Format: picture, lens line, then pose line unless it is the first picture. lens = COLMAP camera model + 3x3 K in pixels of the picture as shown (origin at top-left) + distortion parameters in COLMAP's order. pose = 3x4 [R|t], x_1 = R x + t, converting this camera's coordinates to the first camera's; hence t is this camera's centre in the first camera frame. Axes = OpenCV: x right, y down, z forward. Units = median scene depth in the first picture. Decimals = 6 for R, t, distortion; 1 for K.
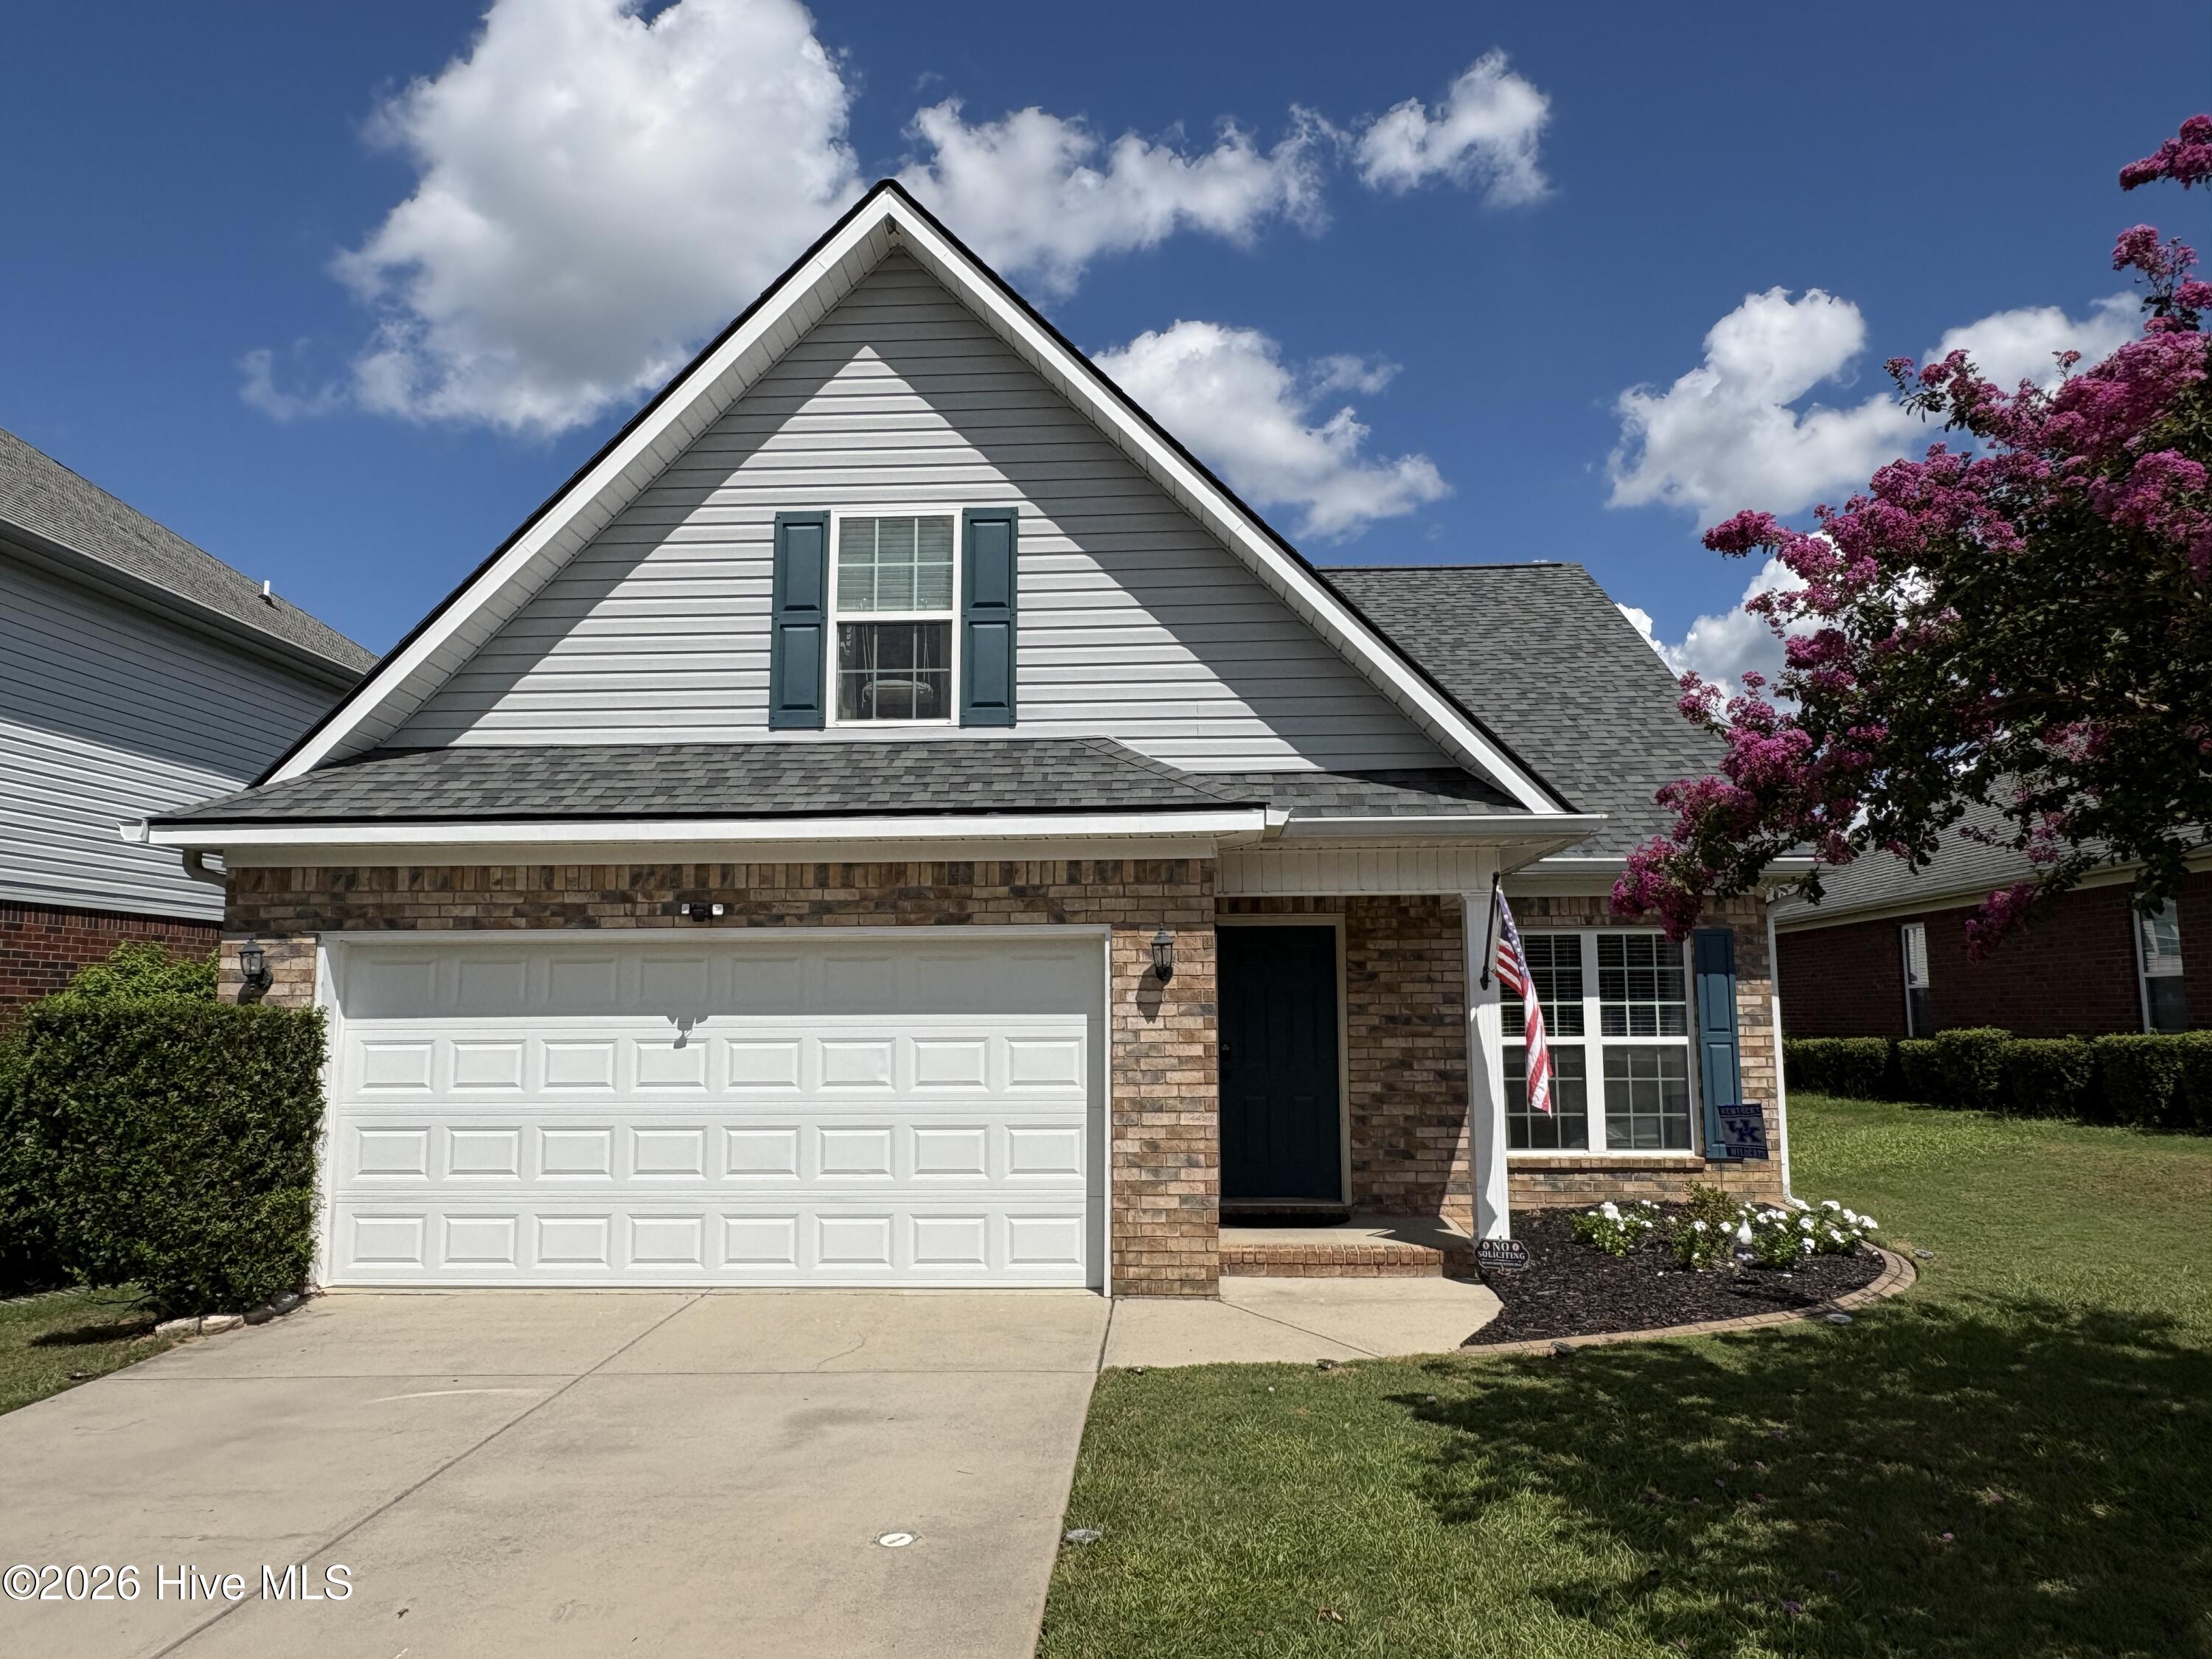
lens RADIAL K [[1480.8, 0, 1113.2], [0, 1480.8, 830.2], [0, 0, 1]] dist [-0.003195, 0.005252]
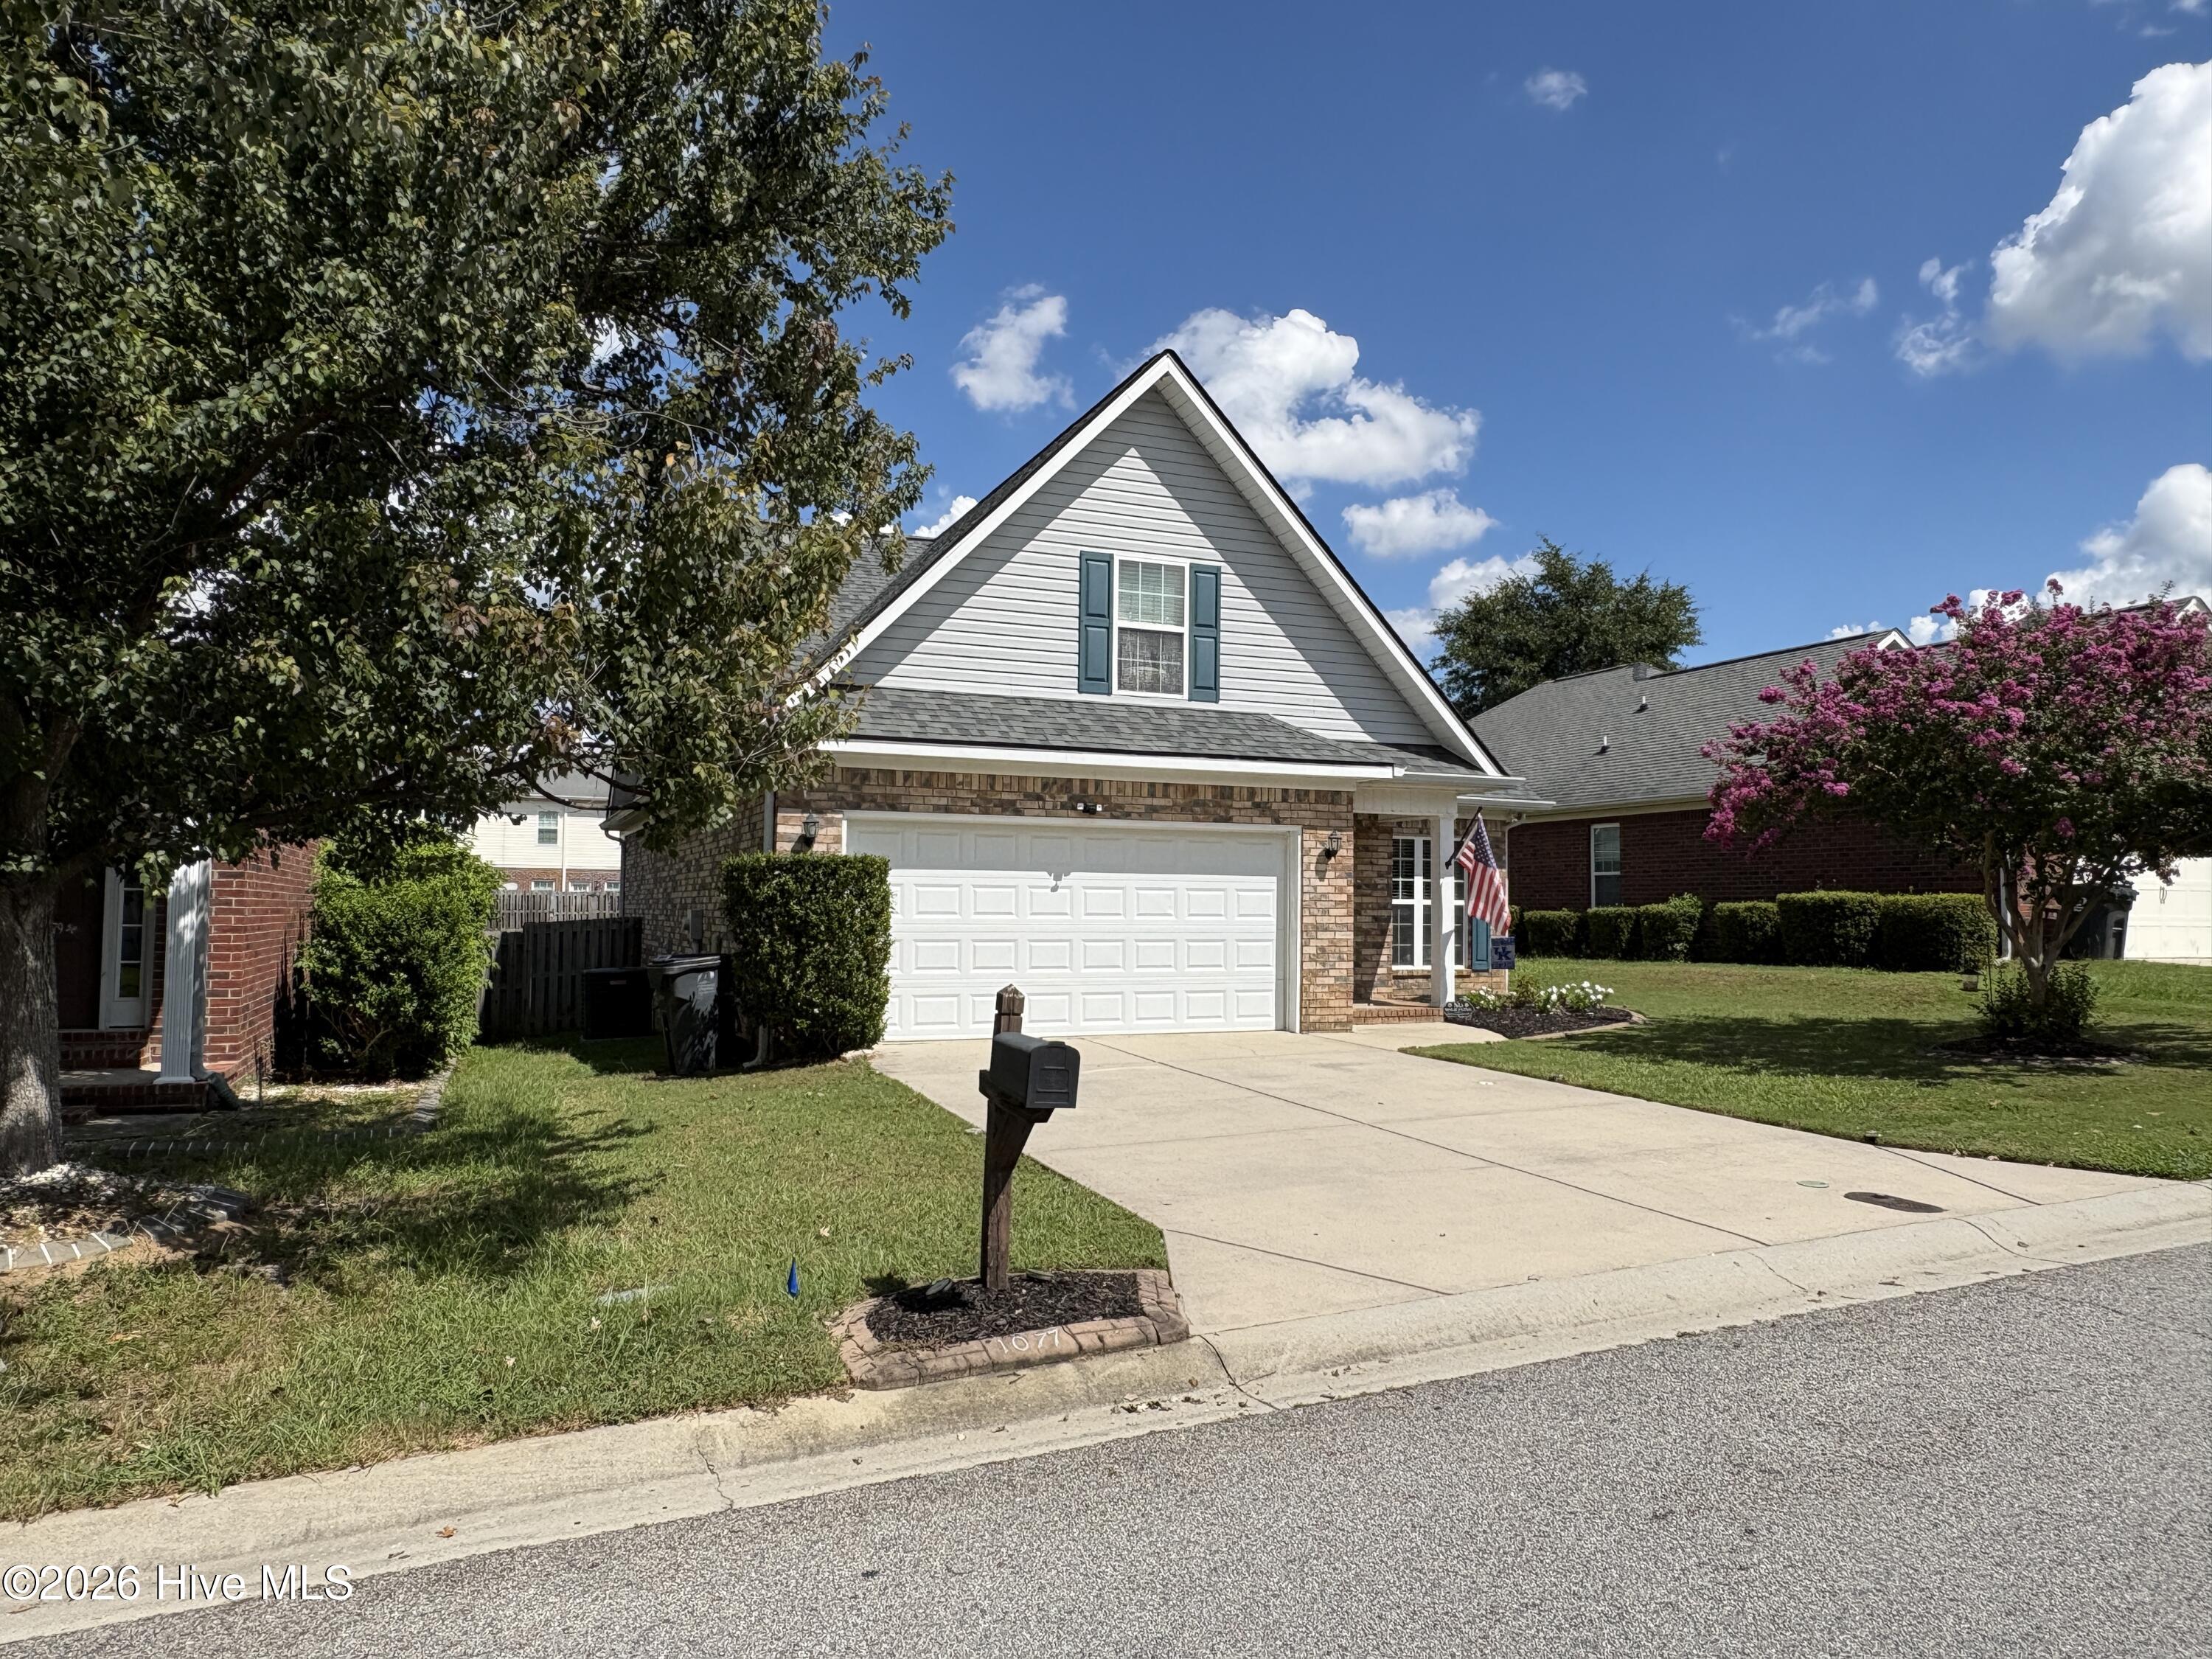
lens RADIAL K [[1469.1, 0, 1124.7], [0, 1469.1, 833.3], [0, 0, 1]] dist [-0.005181, 0.002839]
pose [[0.897868, 0.036560, 0.438744, -0.931206], [-0.069246, 0.995870, 0.058724, -0.015213], [-0.434785, -0.083108, 0.896691, -0.461451]]
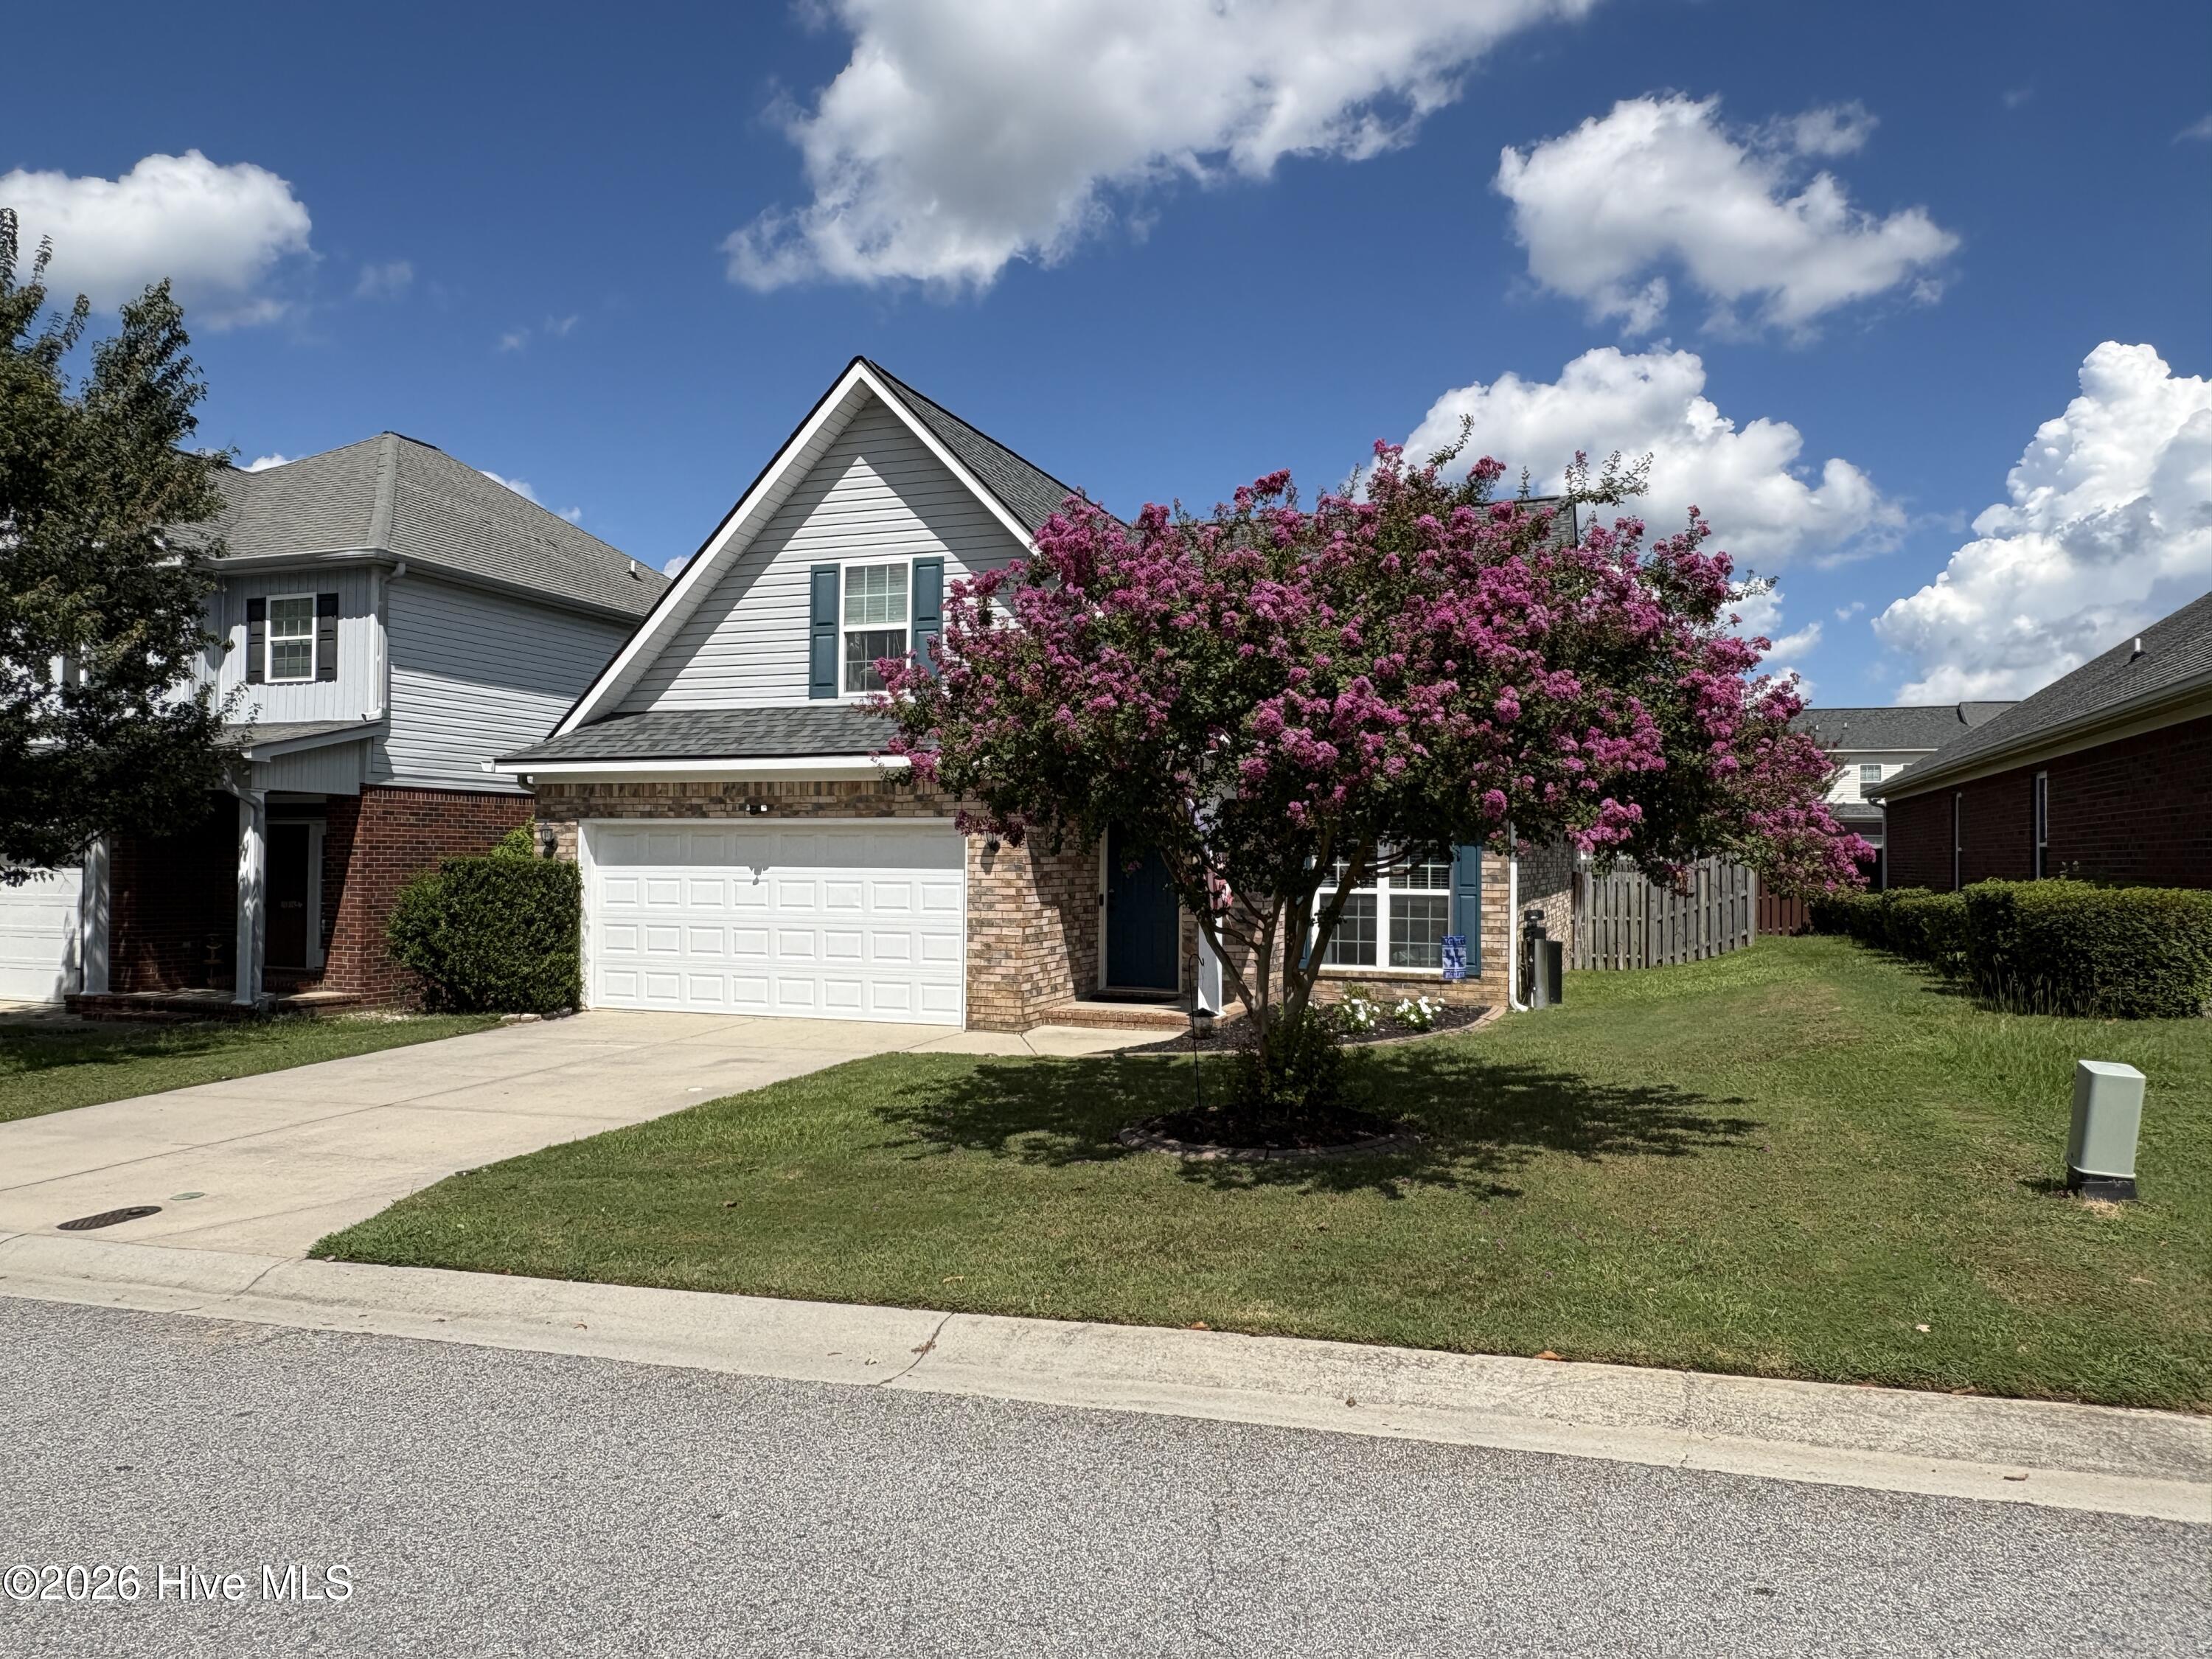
lens RADIAL K [[1480.8, 0, 1113.2], [0, 1480.8, 830.2], [0, 0, 1]] dist [-0.003195, 0.005252]
pose [[0.954411, 0.007405, -0.298404, 0.647964], [0.024687, 0.994309, 0.103634, -0.091474], [0.297473, -0.106277, 0.948797, -0.551247]]
